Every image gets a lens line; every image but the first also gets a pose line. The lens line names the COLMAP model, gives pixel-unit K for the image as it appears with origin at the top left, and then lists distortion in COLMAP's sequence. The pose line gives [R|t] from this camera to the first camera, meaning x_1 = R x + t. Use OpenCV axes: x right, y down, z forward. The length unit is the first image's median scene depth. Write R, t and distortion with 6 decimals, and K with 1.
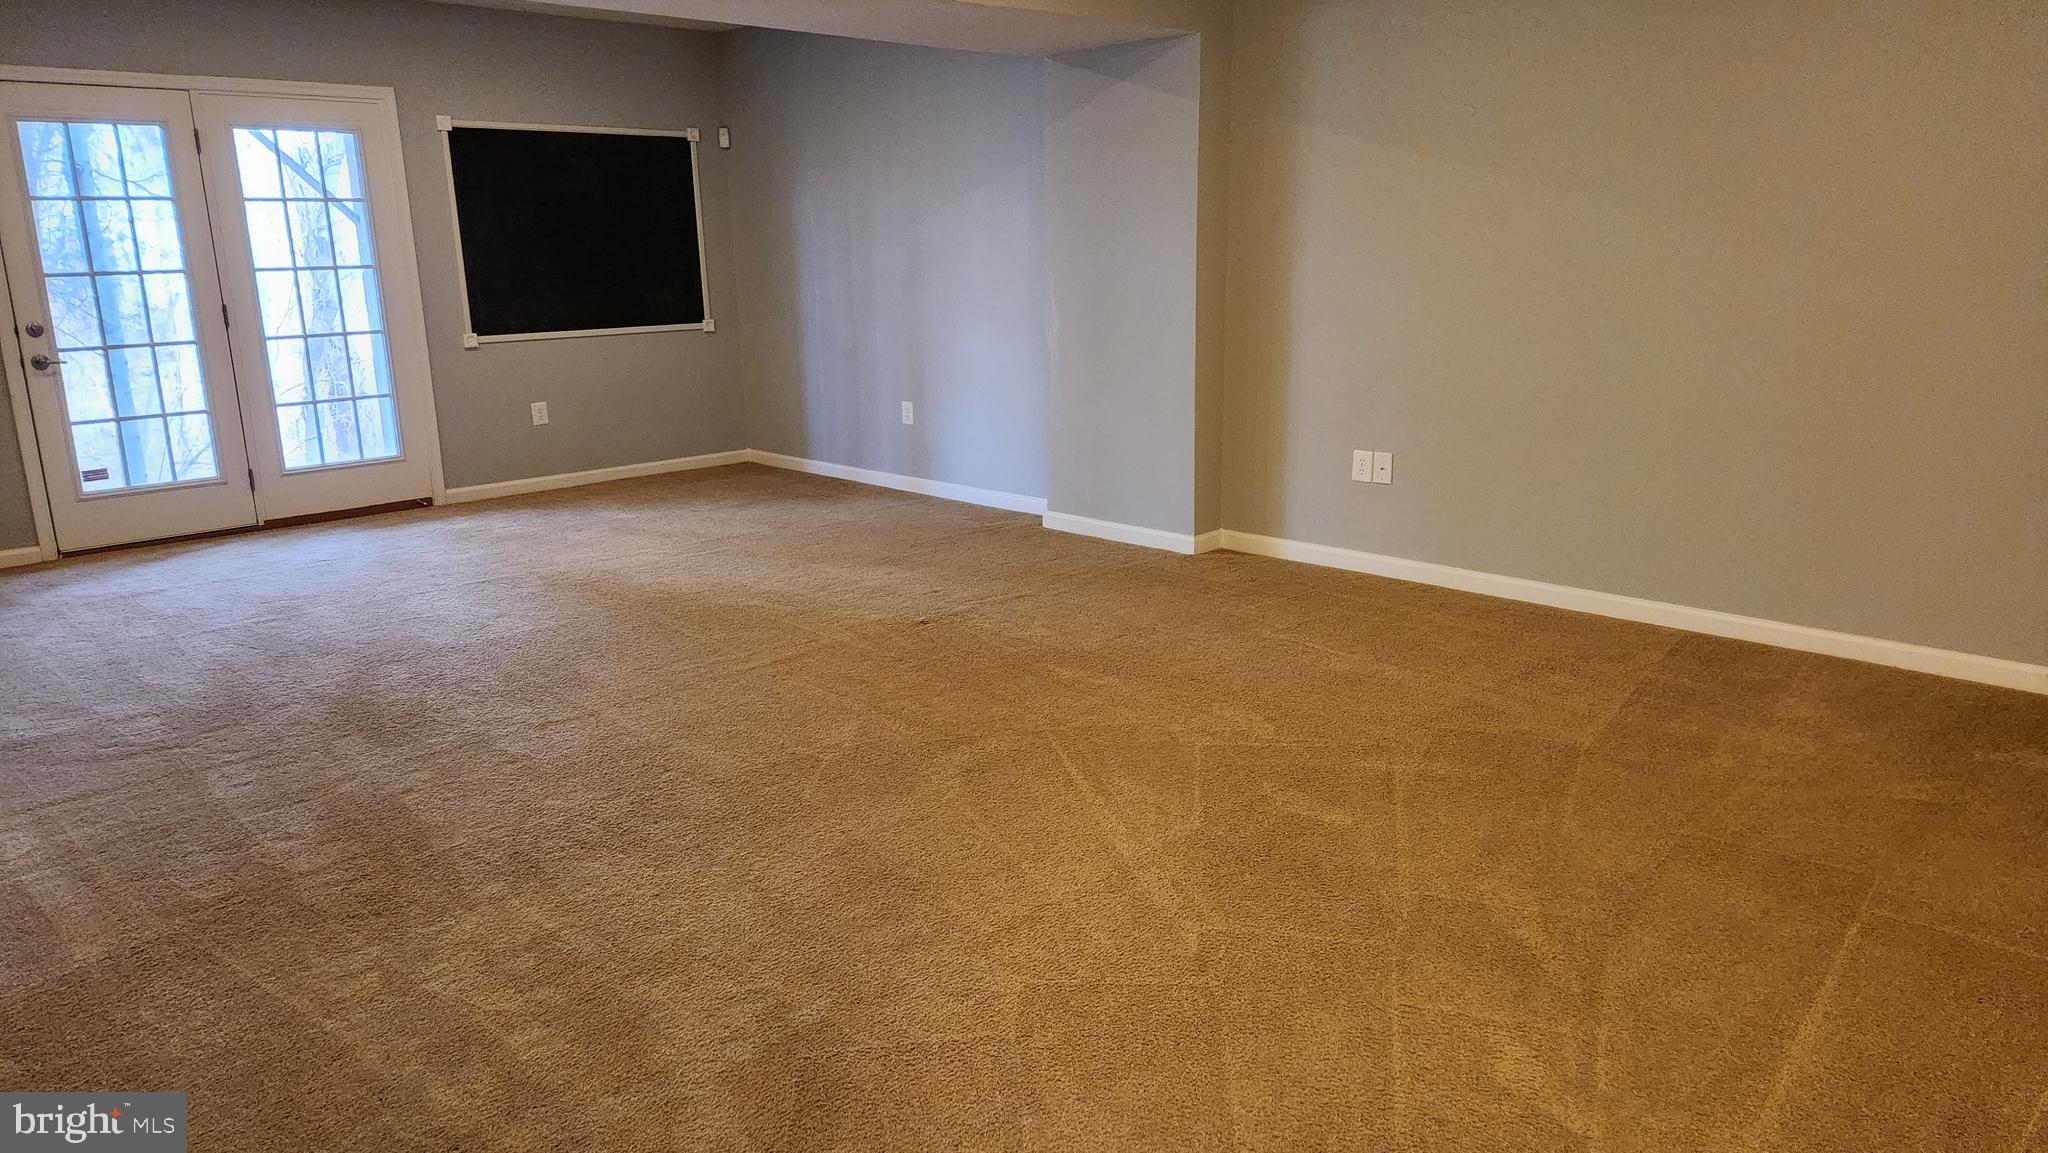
lens RADIAL K [[1363.8, 0, 1014.3], [0, 1363.8, 555.8], [0, 0, 1]] dist [0.089071, -0.079151]
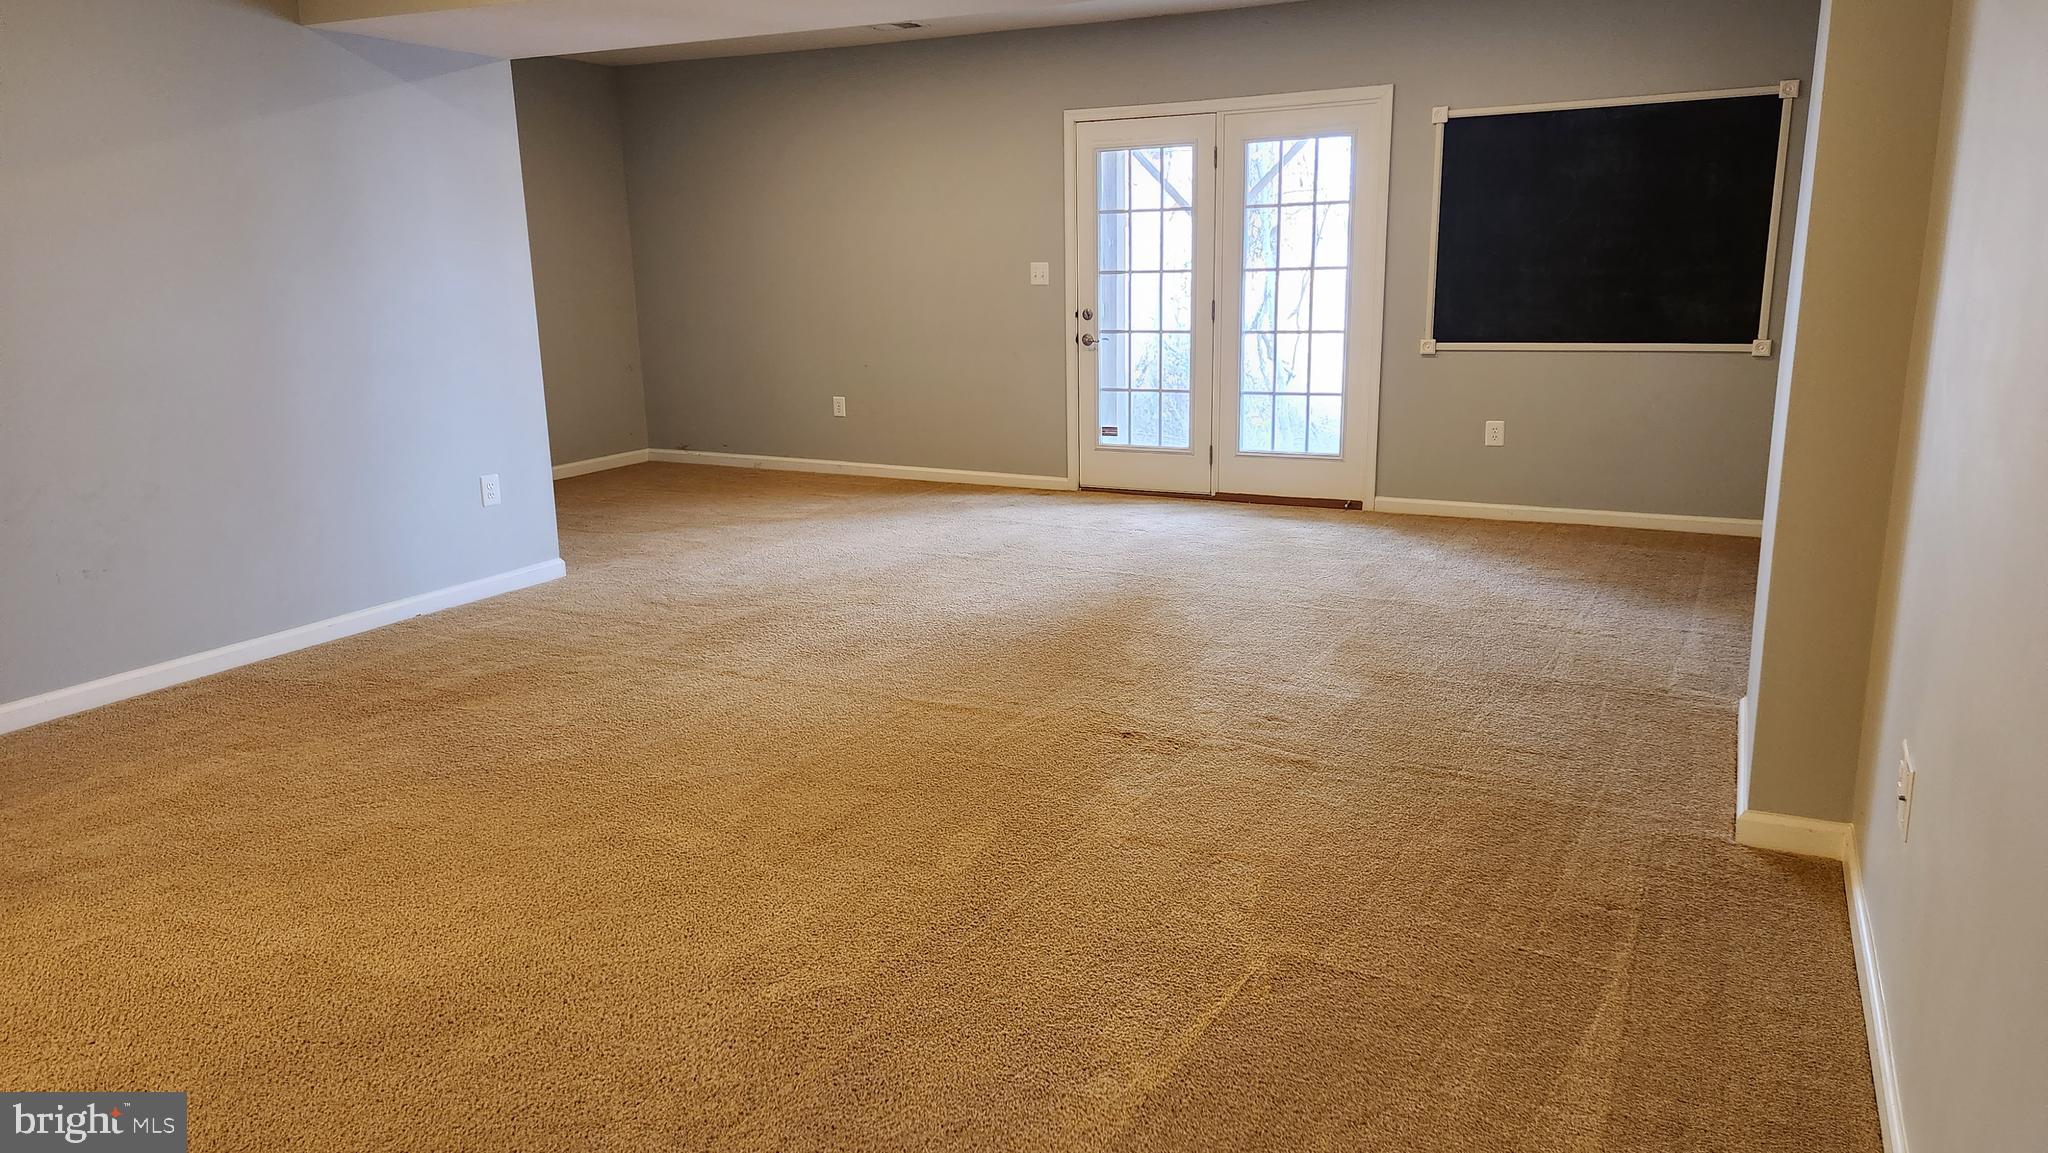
lens RADIAL K [[1345.7, 0, 1002.4], [0, 1345.7, 562.3], [0, 0, 1]] dist [0.104902, -0.085327]
pose [[0.316682, 0.224331, -0.921623, 0.432348], [-0.204832, 0.964879, 0.164477, -0.114685], [0.926152, 0.136691, 0.351509, 0.454414]]
